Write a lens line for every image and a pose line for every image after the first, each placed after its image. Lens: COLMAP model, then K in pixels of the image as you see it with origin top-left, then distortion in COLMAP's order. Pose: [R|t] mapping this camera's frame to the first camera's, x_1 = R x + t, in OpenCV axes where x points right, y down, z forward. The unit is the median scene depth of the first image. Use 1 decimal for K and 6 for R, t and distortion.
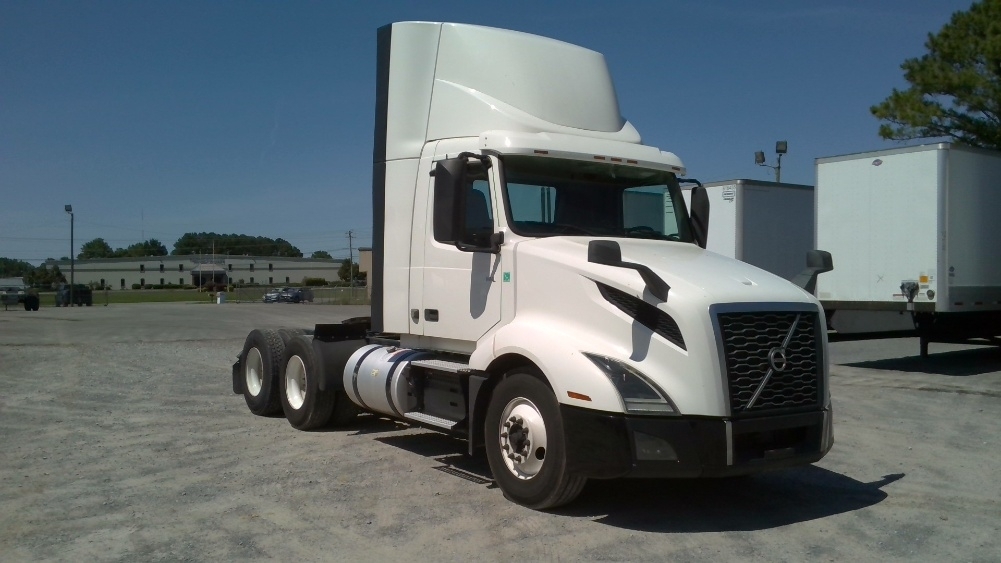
lens RADIAL K [[878.7, 0, 500.5], [0, 878.7, 281.5], [0, 0, 1]] dist [-0.002137, -0.004230]
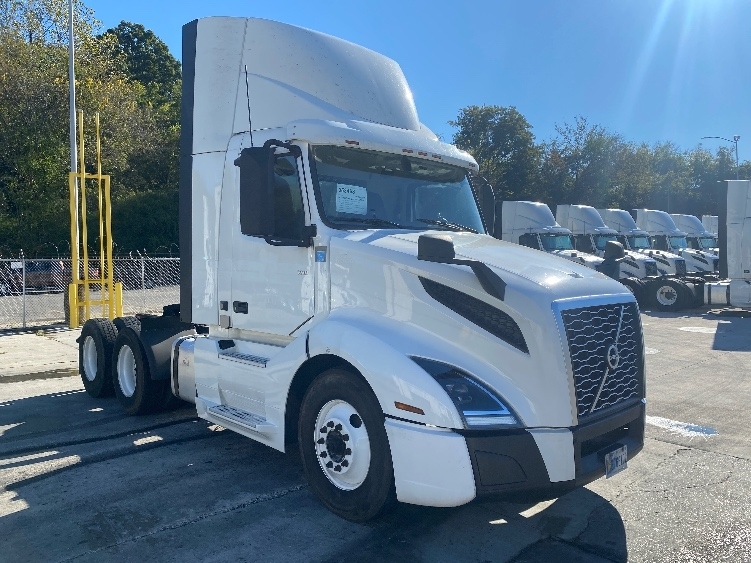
lens RADIAL K [[594.7, 0, 375.5], [0, 594.7, 281.5], [0, 0, 1]] dist [-0.014258, -0.008347]
pose [[0.990799, -0.018775, 0.134035, -0.021883], [0.013912, 0.999214, 0.037132, -0.019044], [-0.134627, -0.034926, 0.990281, 0.395992]]
